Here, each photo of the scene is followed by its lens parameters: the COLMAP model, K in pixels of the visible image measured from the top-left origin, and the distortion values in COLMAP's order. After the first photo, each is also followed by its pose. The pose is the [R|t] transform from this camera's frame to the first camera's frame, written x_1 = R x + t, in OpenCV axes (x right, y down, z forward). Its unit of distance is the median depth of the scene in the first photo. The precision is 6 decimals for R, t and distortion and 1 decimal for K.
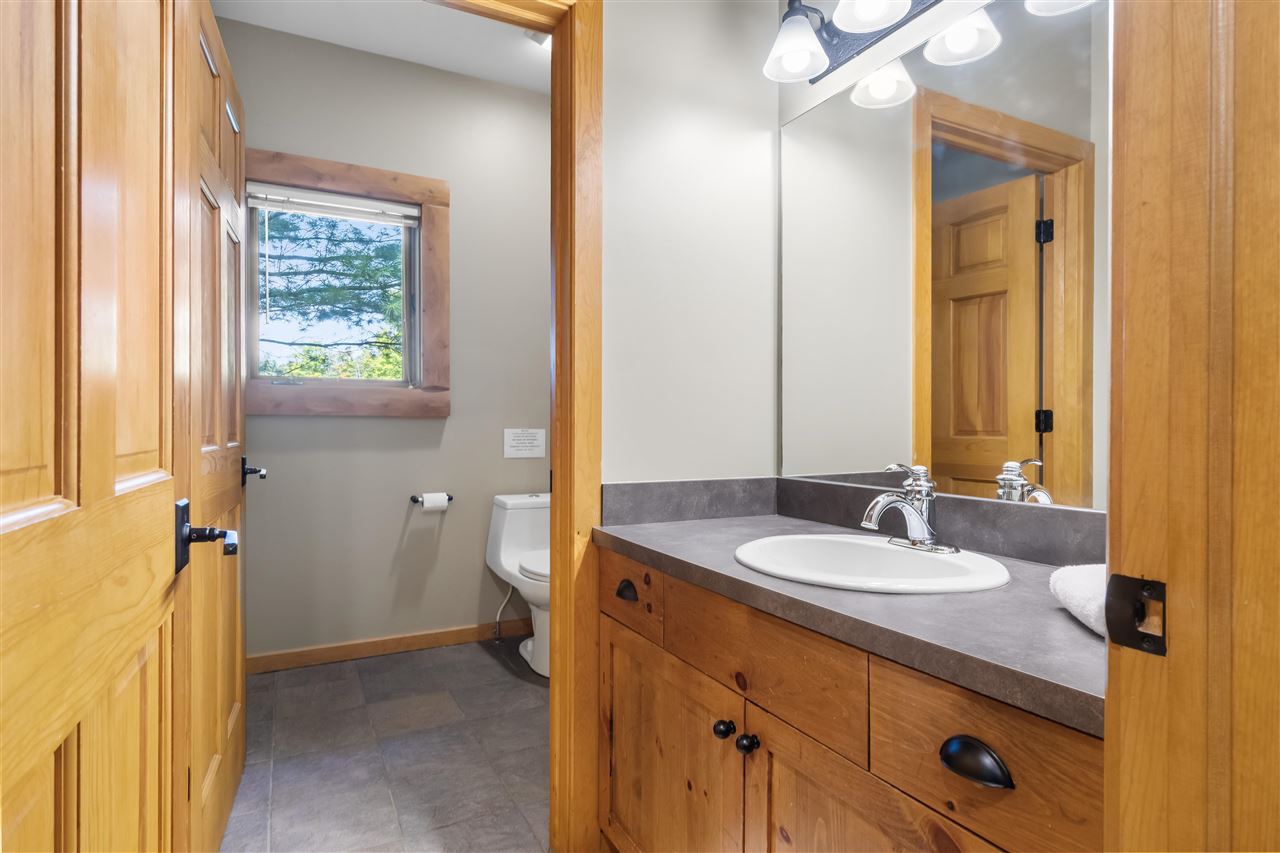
lens RADIAL K [[696.9, 0, 637.3], [0, 696.9, 430.1], [0, 0, 1]] dist [-0.000546, 0.000085]
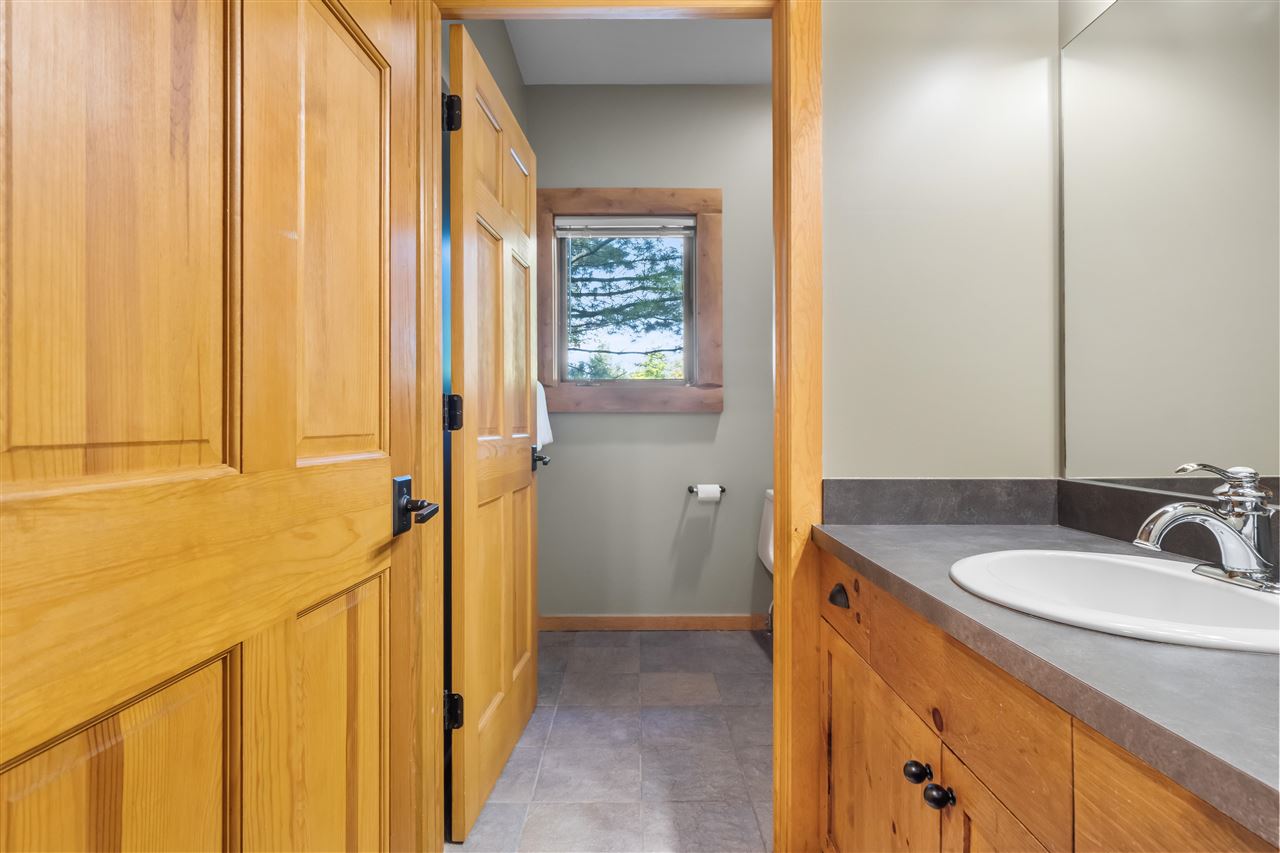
lens RADIAL K [[664.0, 0, 640.0], [0, 664.0, 426.5], [0, 0, 1]] dist [-0.003575, 0.001152]
pose [[0.883047, -0.002236, -0.469278, 0.126550], [0.000297, 0.999991, -0.004207, 0.008835], [0.469284, 0.003576, 0.883040, 0.081995]]
